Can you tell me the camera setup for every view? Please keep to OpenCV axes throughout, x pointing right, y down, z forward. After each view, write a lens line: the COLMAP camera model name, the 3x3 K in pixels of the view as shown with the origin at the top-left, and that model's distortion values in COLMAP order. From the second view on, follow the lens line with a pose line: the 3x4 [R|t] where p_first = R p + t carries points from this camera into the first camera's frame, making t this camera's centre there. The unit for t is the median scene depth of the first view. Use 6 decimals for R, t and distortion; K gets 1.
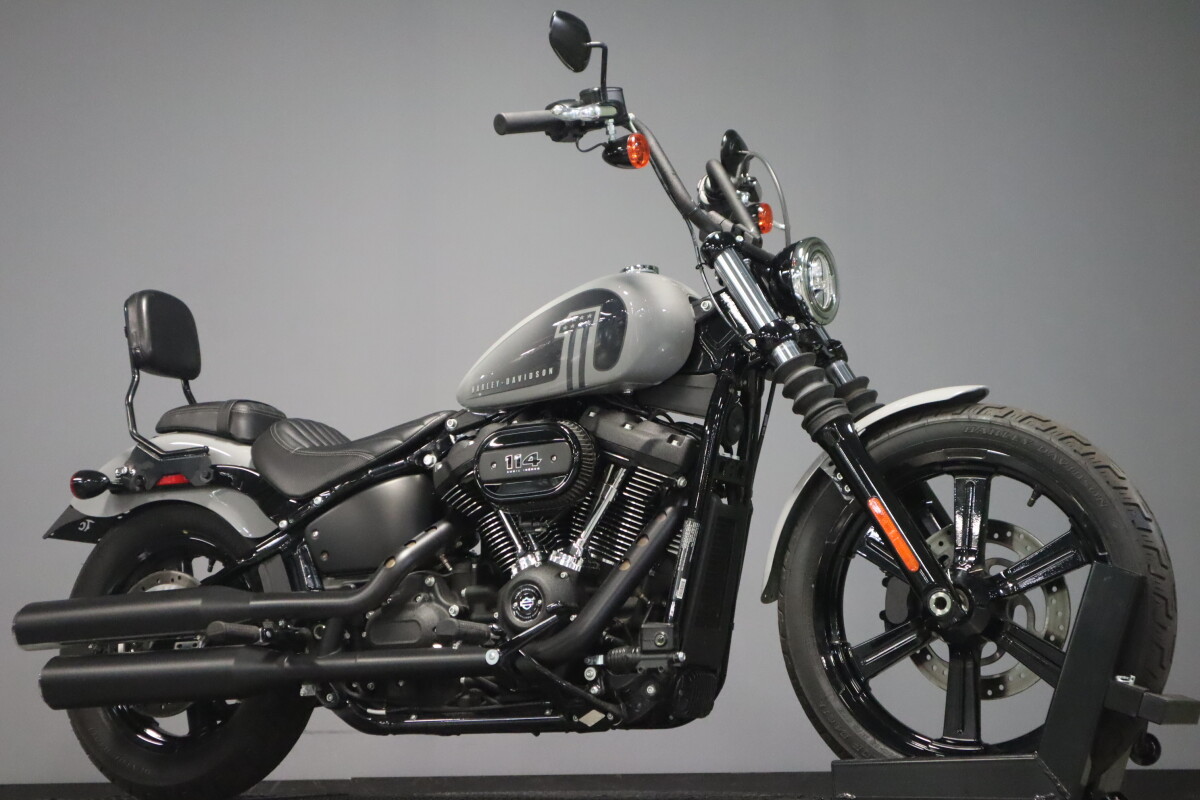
lens RADIAL K [[1893.3, 0, 597.8], [0, 1893.3, 391.1], [0, 0, 1]] dist [0.027114, 0.000000]
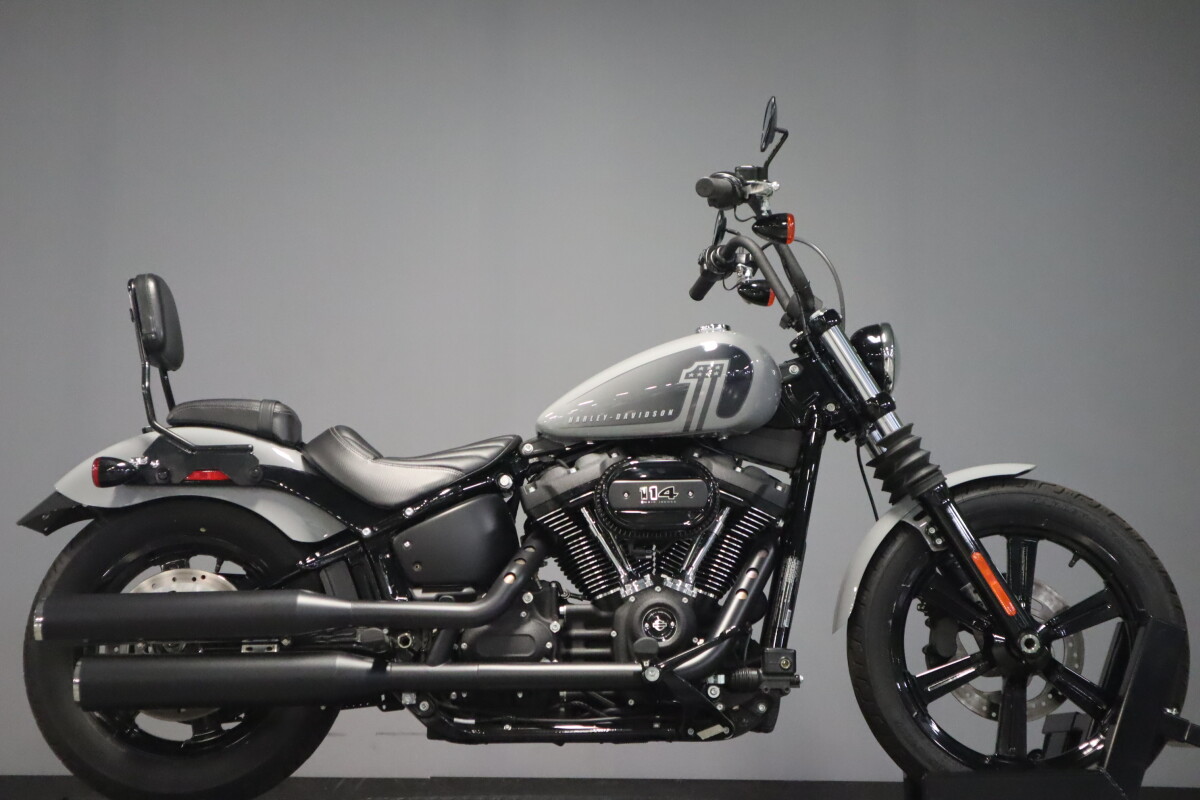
lens RADIAL K [[1791.7, 0, 605.3], [0, 1791.7, 390.3], [0, 0, 1]] dist [0.050444, 0.000000]
pose [[0.872732, 0.107961, 0.476113, -0.546754], [-0.101741, 0.994050, -0.038910, 0.020535], [-0.477480, -0.014482, 0.878523, 0.107413]]
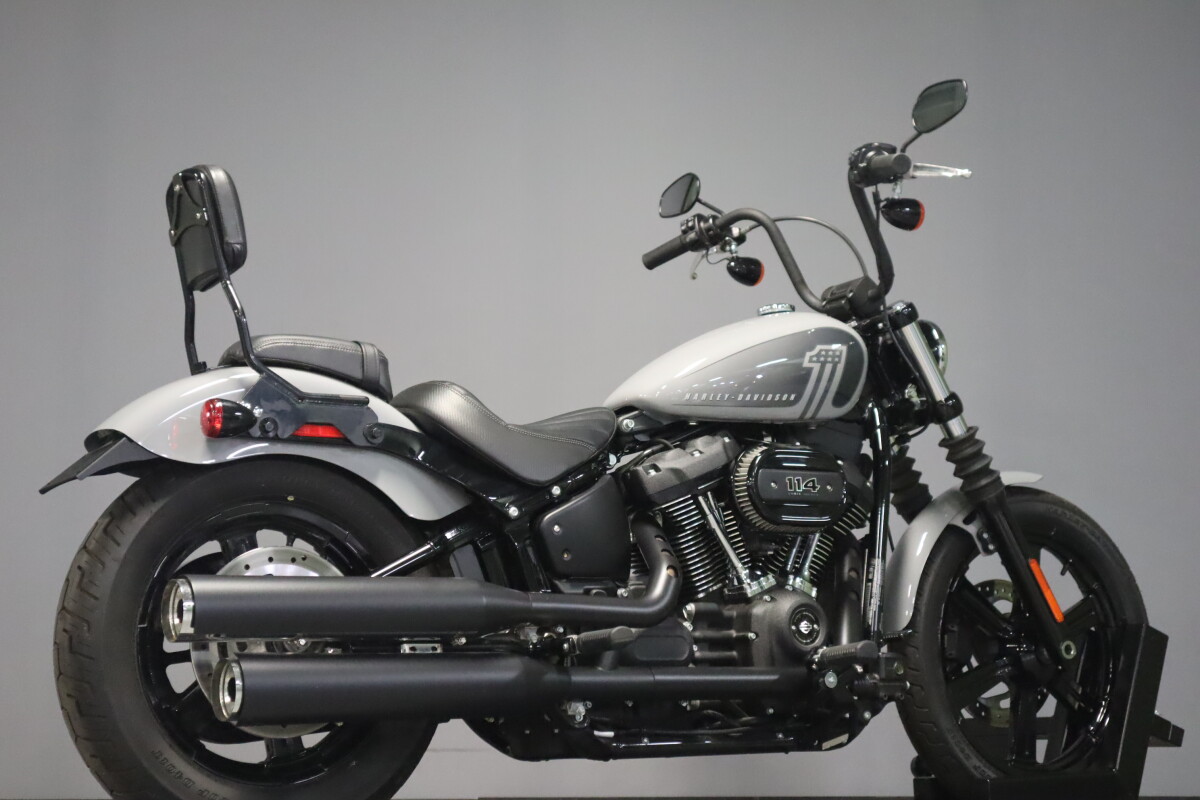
lens RADIAL K [[1935.8, 0, 607.6], [0, 1935.8, 411.7], [0, 0, 1]] dist [0.134313, 0.000000]
pose [[0.482538, 0.149451, 0.863030, -0.953775], [-0.150488, 0.984829, -0.086402, 0.100123], [-0.862850, -0.088183, 0.497708, 0.564498]]
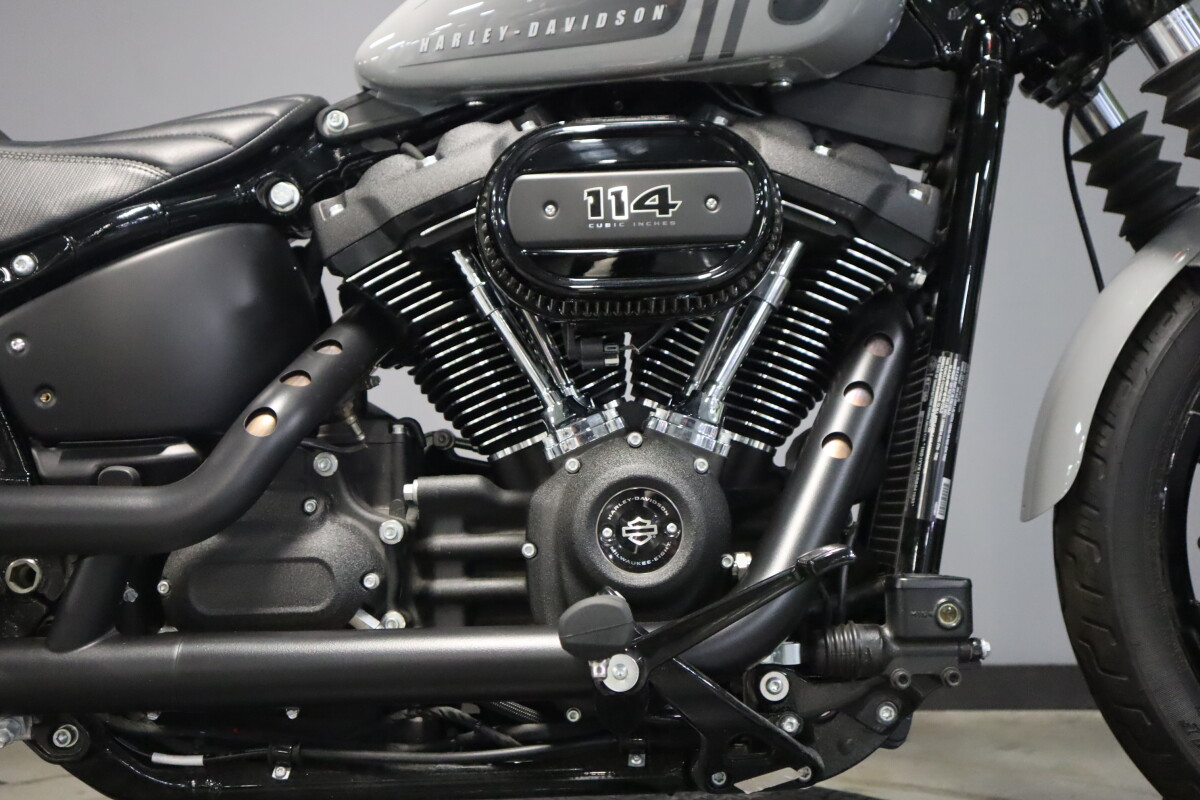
lens RADIAL K [[1387.0, 0, 610.9], [0, 1387.0, 391.8], [0, 0, 1]] dist [0.015566, 0.000000]
pose [[0.875552, 0.031574, 0.482091, -0.190027], [-0.081298, 0.993262, 0.082597, 0.052325], [-0.476234, -0.111511, 0.872219, 0.699084]]
